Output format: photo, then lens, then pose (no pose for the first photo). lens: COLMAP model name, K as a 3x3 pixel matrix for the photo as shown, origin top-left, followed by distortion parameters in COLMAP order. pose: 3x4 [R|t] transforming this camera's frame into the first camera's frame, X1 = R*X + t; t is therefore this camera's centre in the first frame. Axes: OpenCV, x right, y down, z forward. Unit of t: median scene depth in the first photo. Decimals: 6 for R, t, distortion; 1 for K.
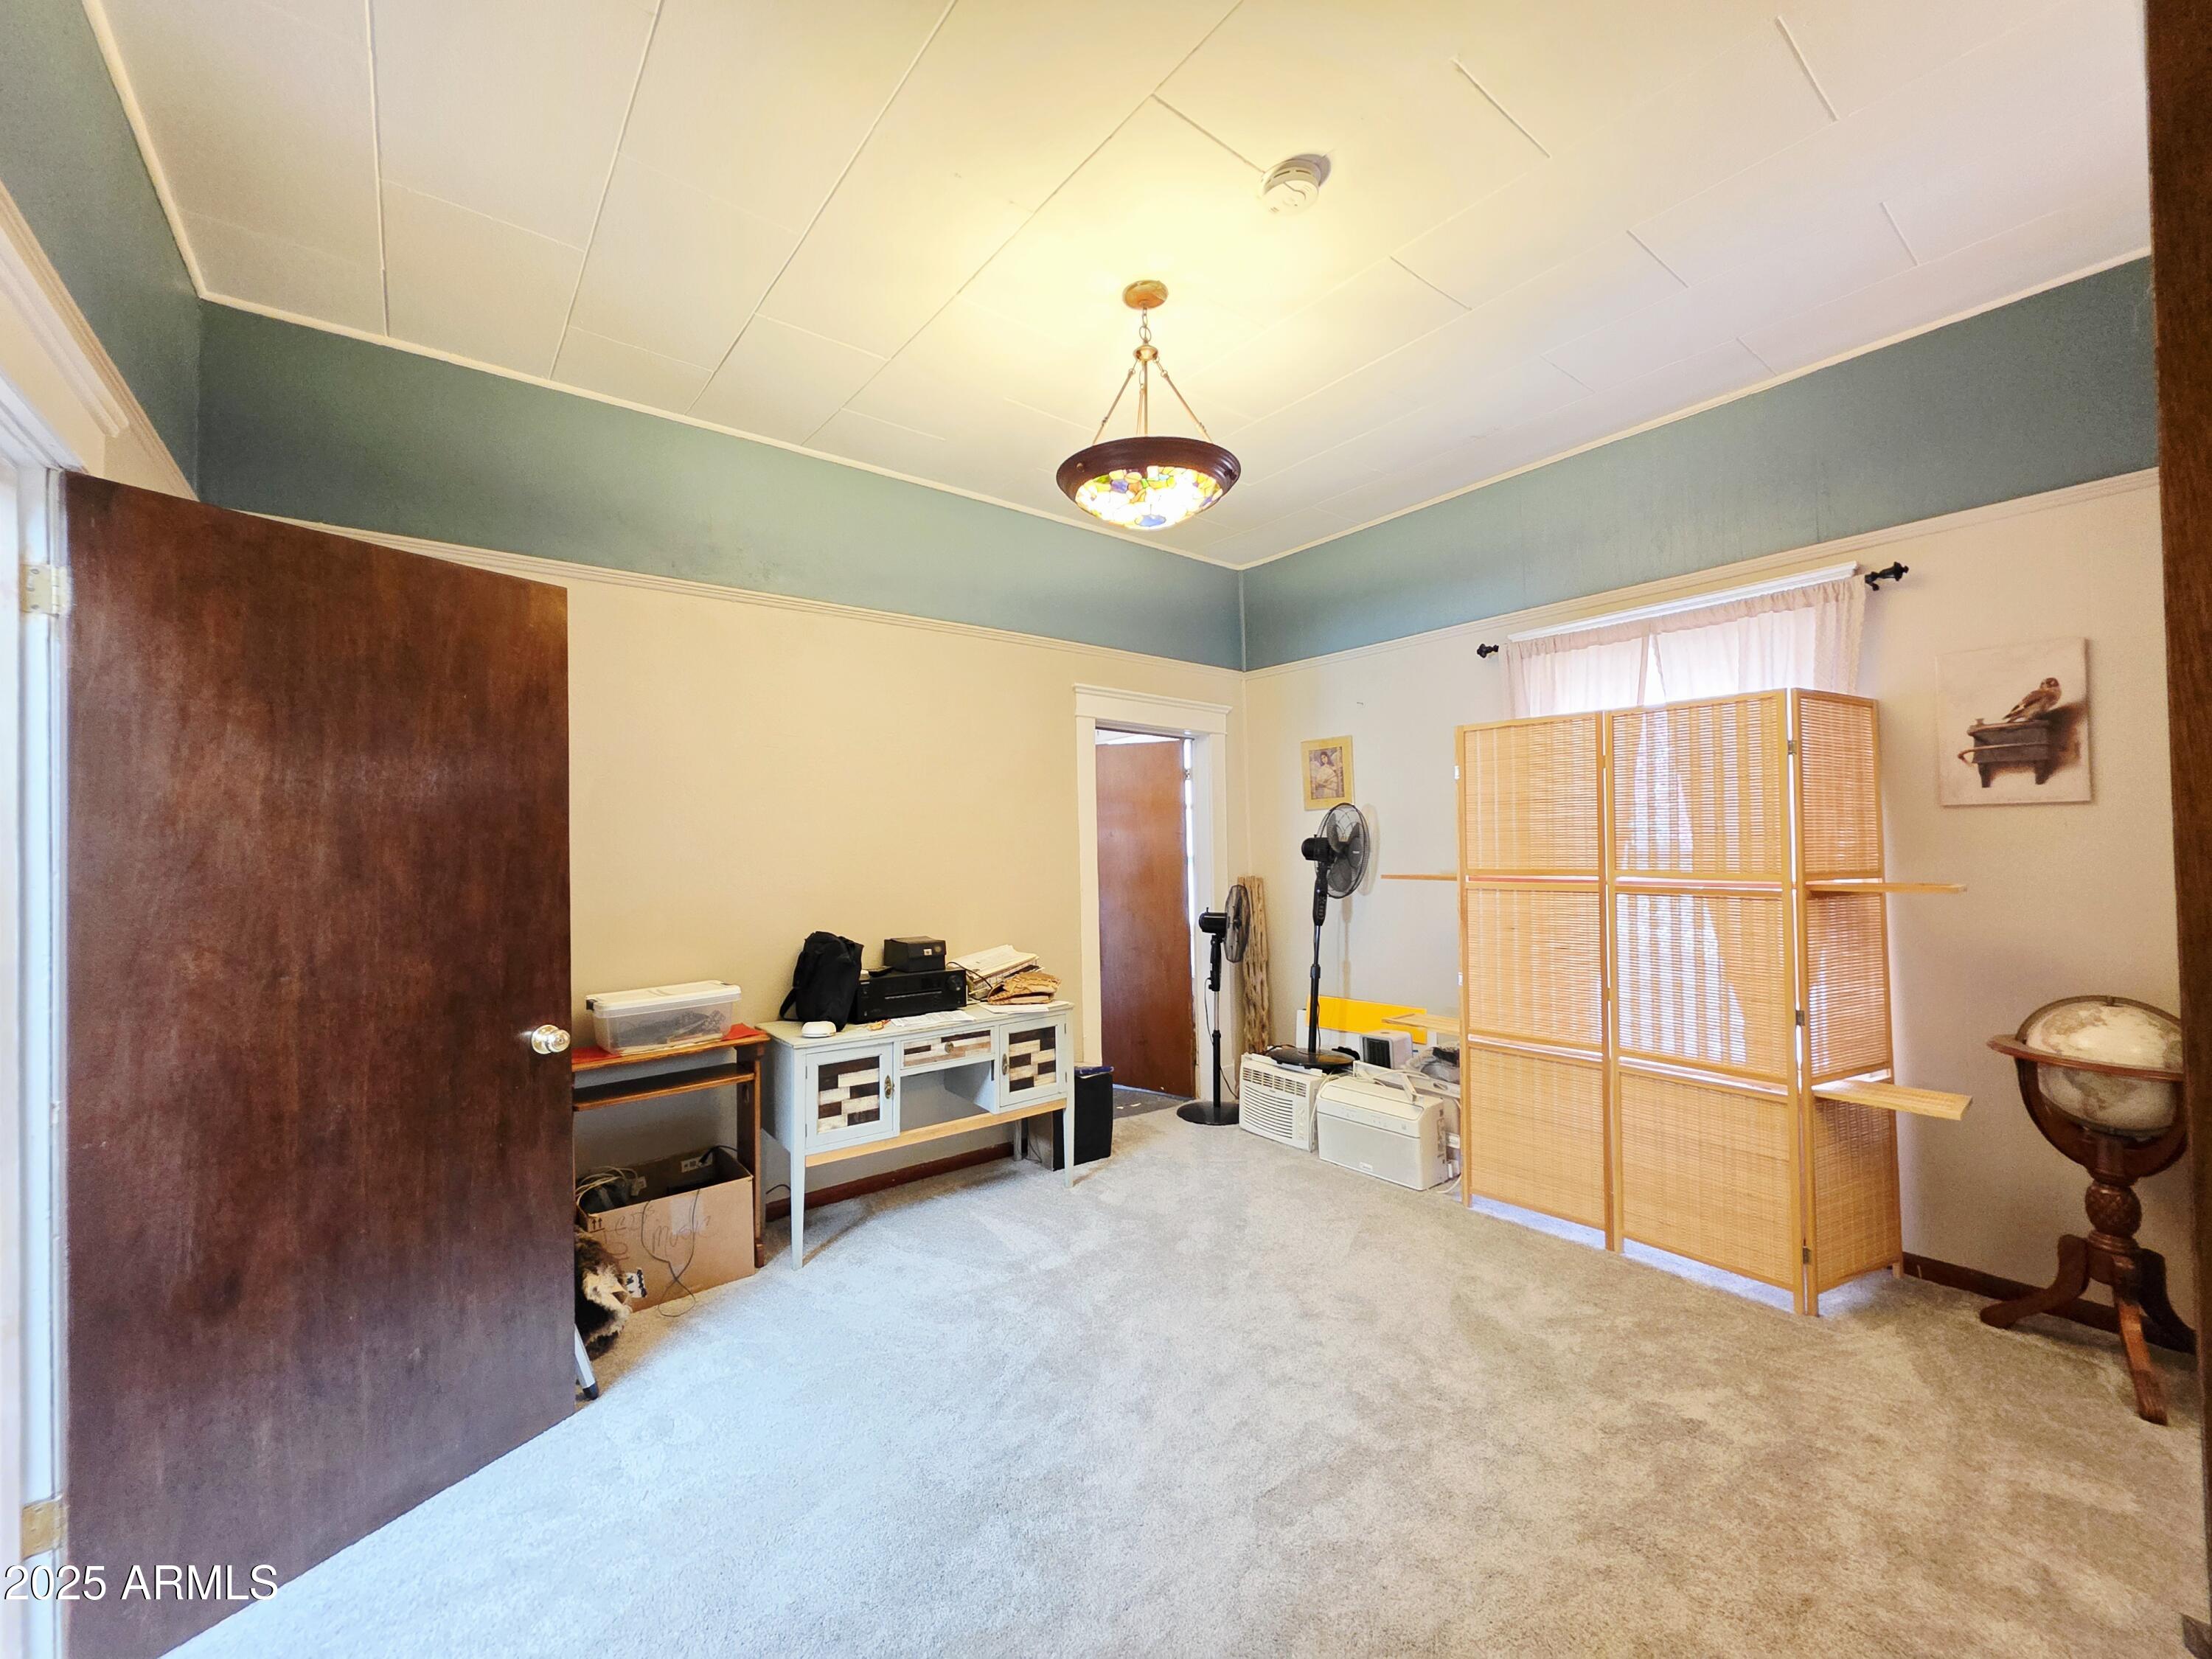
lens RADIAL K [[879.2, 0, 1096.6], [0, 879.2, 828.4], [0, 0, 1]] dist [0.002008, -0.000813]
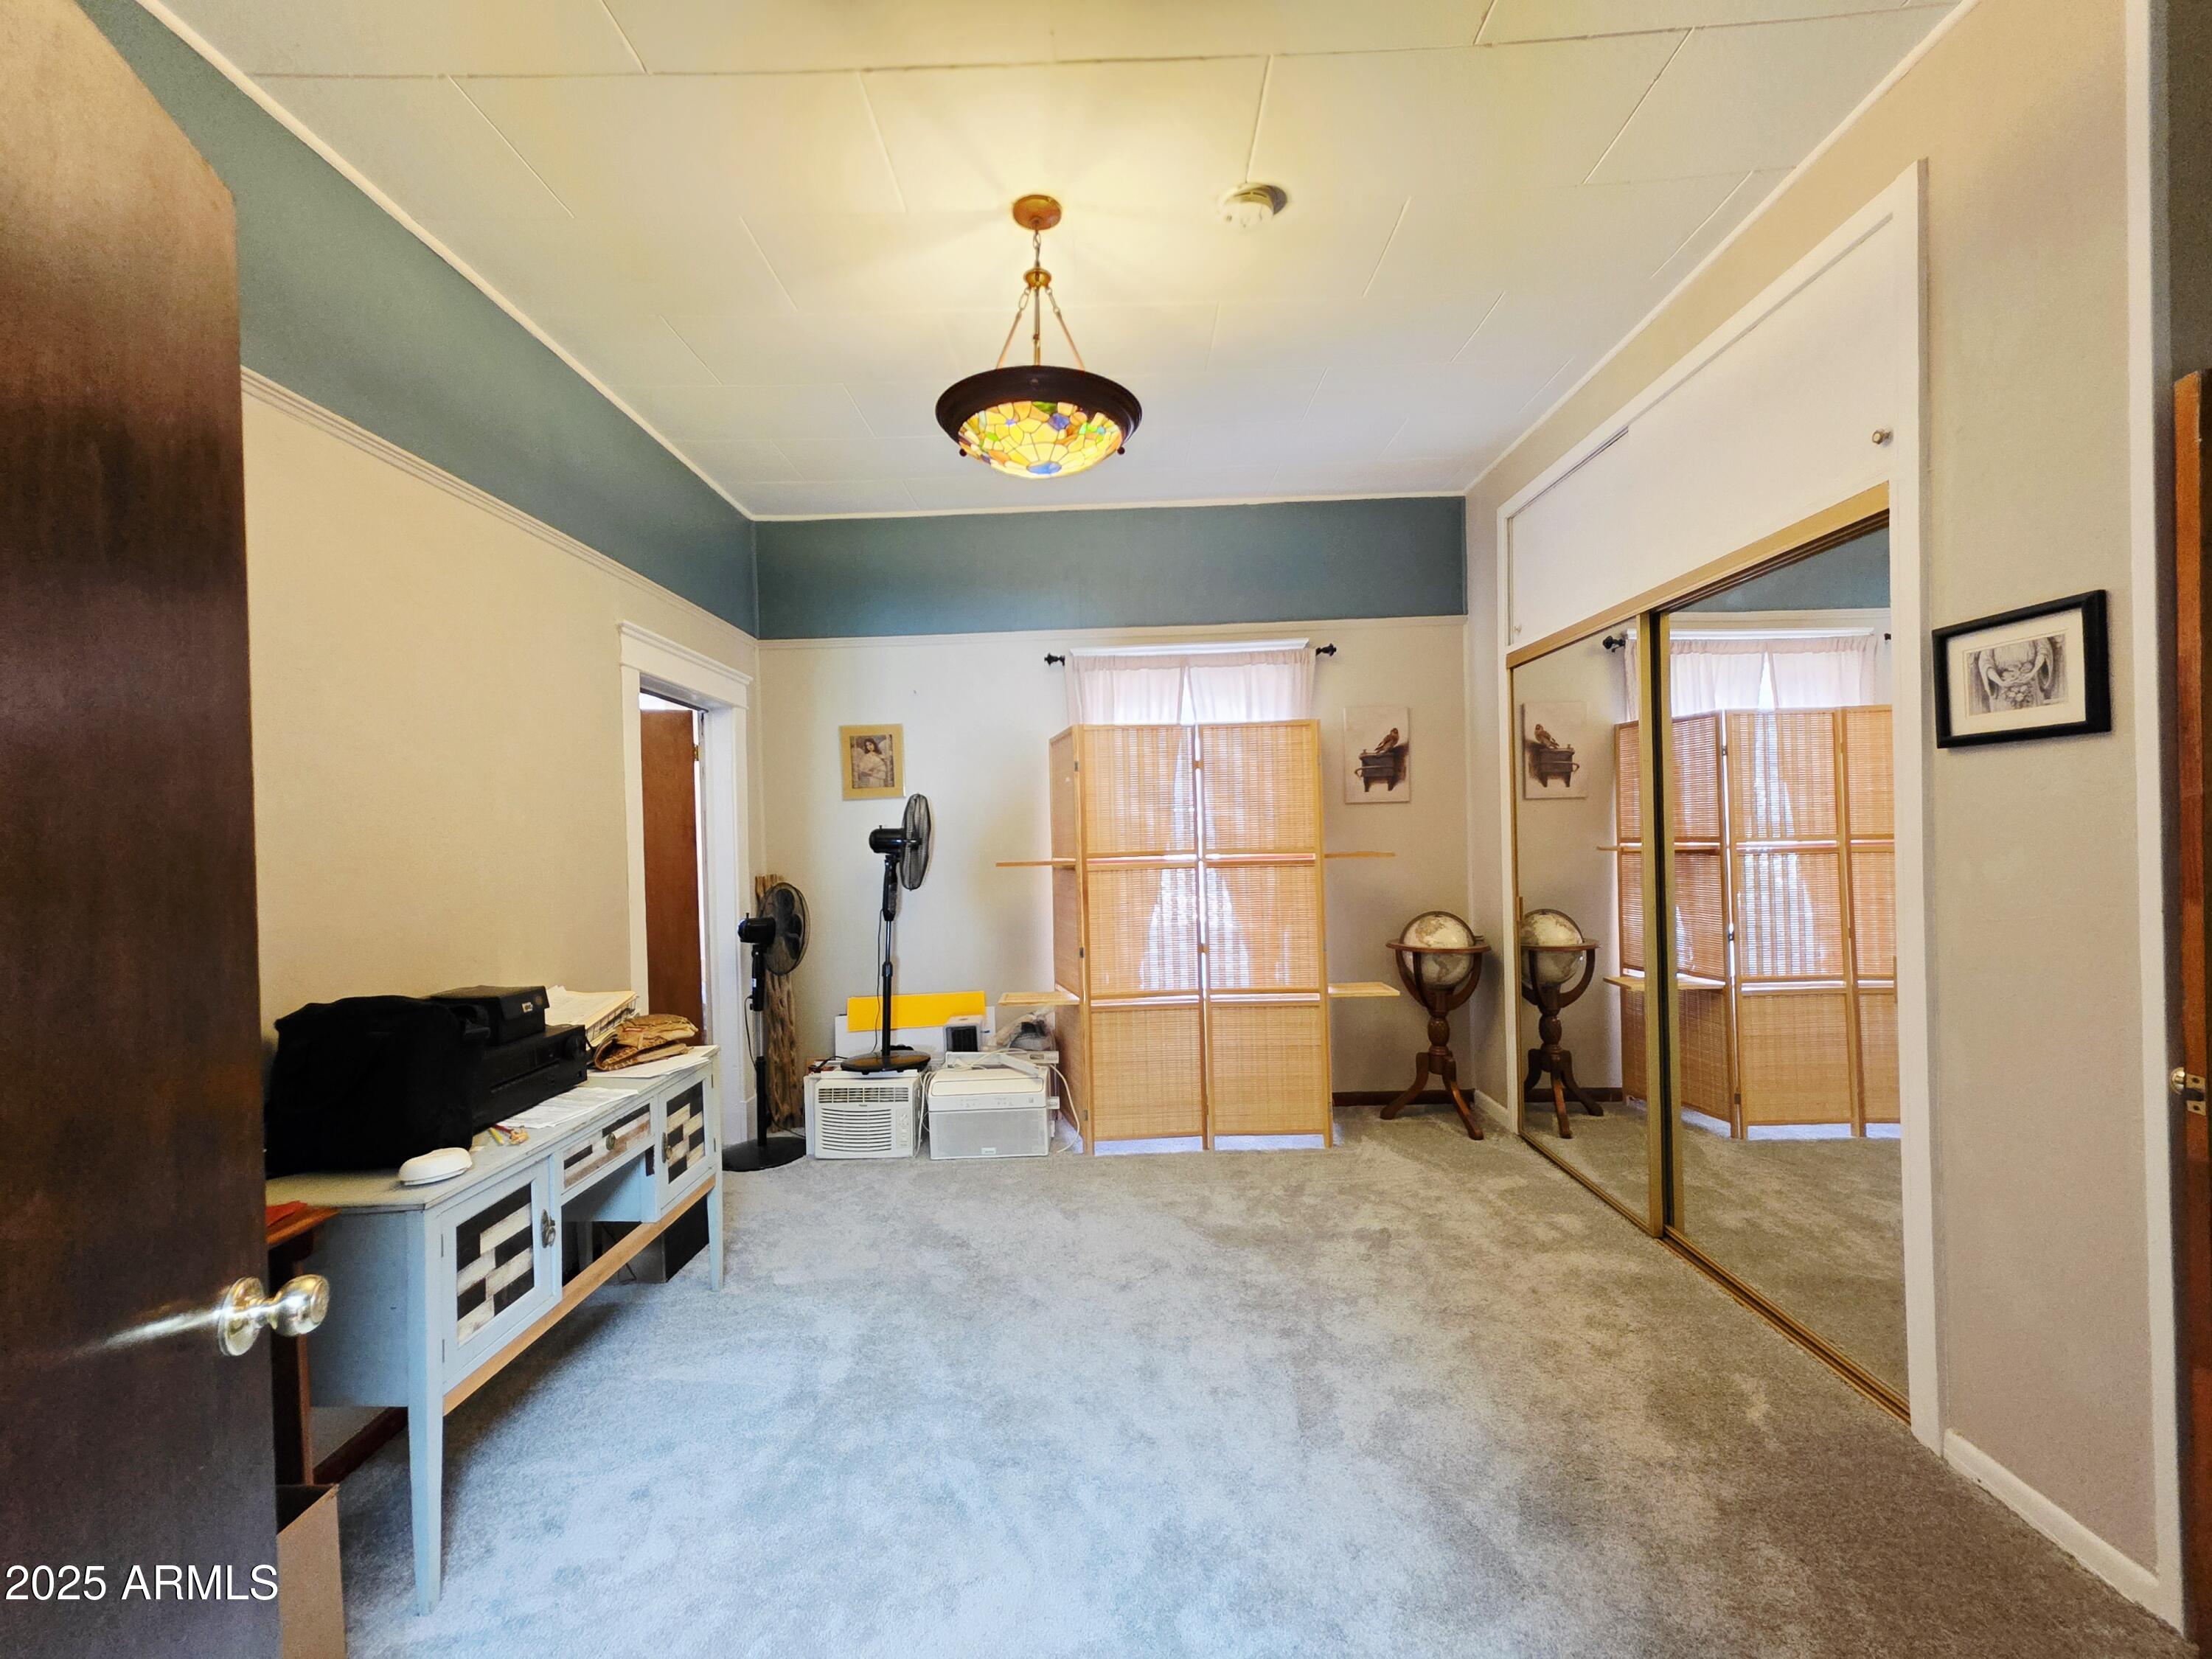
lens RADIAL K [[879.2, 0, 1101.8], [0, 879.2, 829.5], [0, 0, 1]] dist [0.002008, -0.000813]
pose [[0.627216, -0.004706, 0.778831, -0.484004], [0.004714, 0.999986, 0.002245, 0.014453], [-0.778831, 0.002264, 0.627230, 0.315093]]
